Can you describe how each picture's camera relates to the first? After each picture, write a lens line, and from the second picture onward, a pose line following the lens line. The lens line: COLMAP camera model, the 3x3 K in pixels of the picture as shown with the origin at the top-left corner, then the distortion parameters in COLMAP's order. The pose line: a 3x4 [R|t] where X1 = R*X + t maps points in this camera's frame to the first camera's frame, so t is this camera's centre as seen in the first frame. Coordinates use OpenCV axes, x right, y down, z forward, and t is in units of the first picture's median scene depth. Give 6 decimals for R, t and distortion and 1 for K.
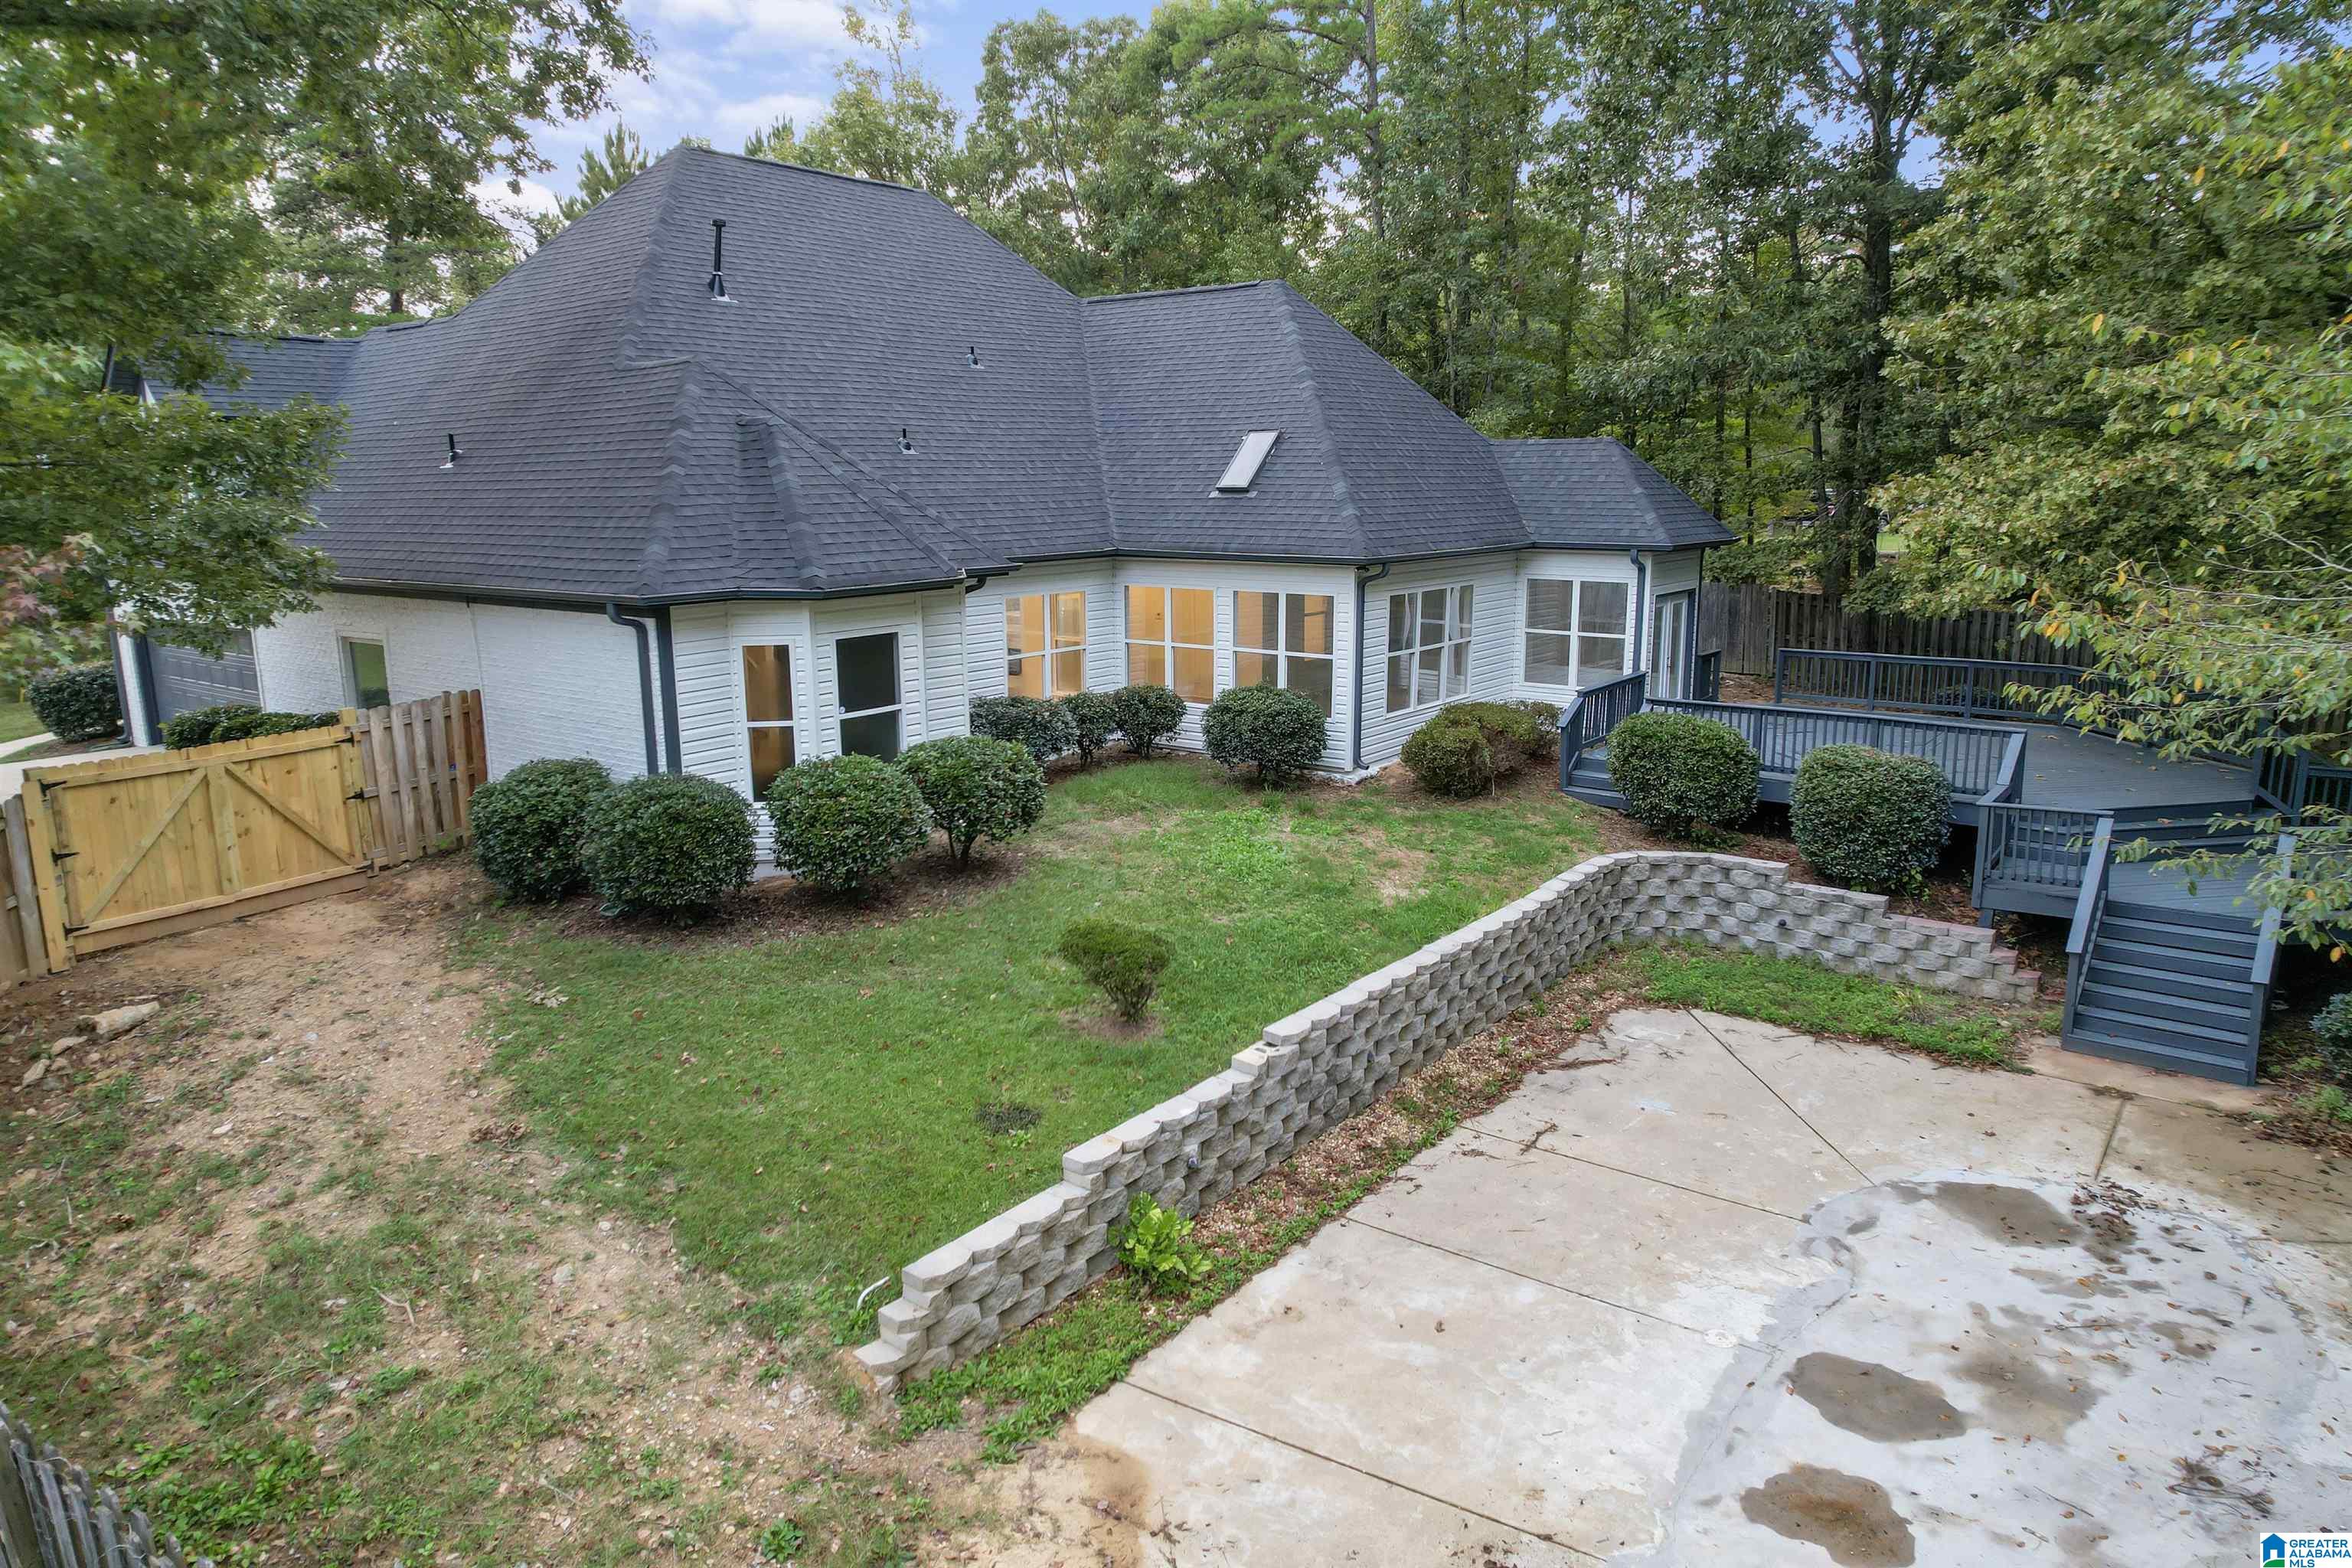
lens RADIAL K [[1526.8, 0, 1175.2], [0, 1526.8, 782.2], [0, 0, 1]] dist [0.004490, 0.001884]
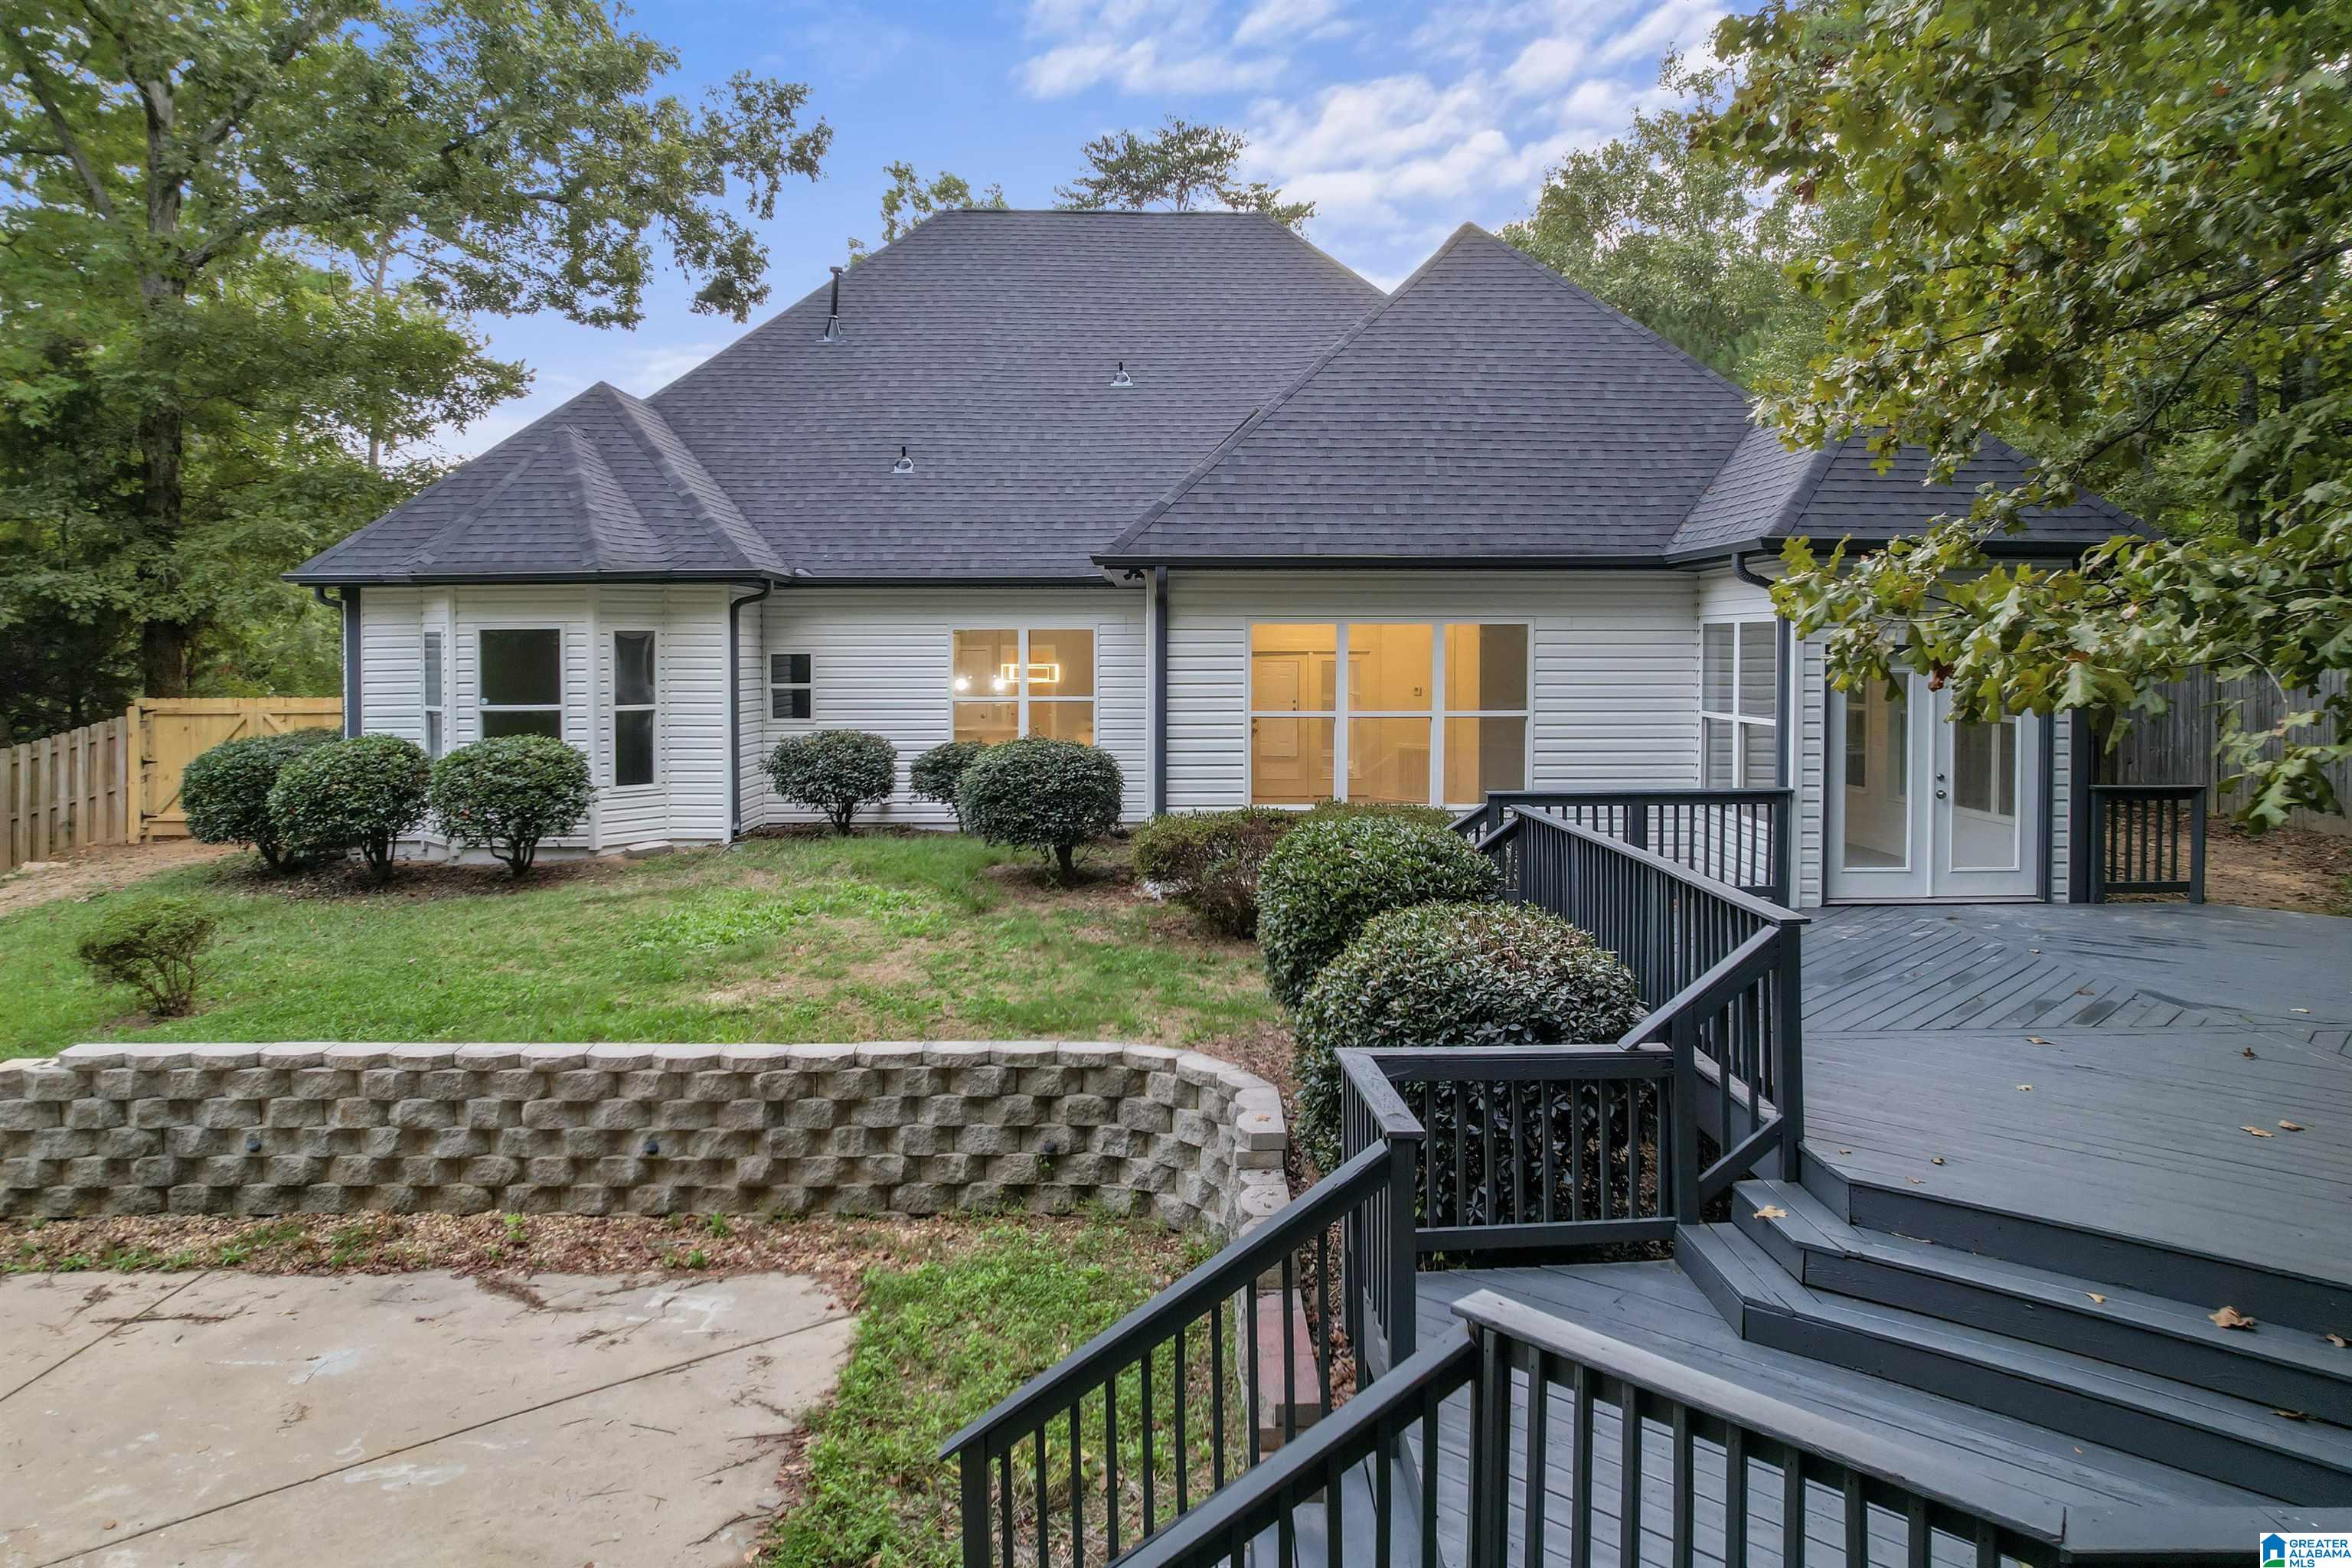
lens RADIAL K [[1526.8, 0, 1175.0], [0, 1526.8, 787.0], [0, 0, 1]] dist [0.004490, 0.001884]
pose [[0.600862, 0.070199, -0.796265, 0.871085], [-0.169390, 0.984695, -0.041011, -0.029201], [0.781199, 0.159521, 0.603557, 0.797088]]
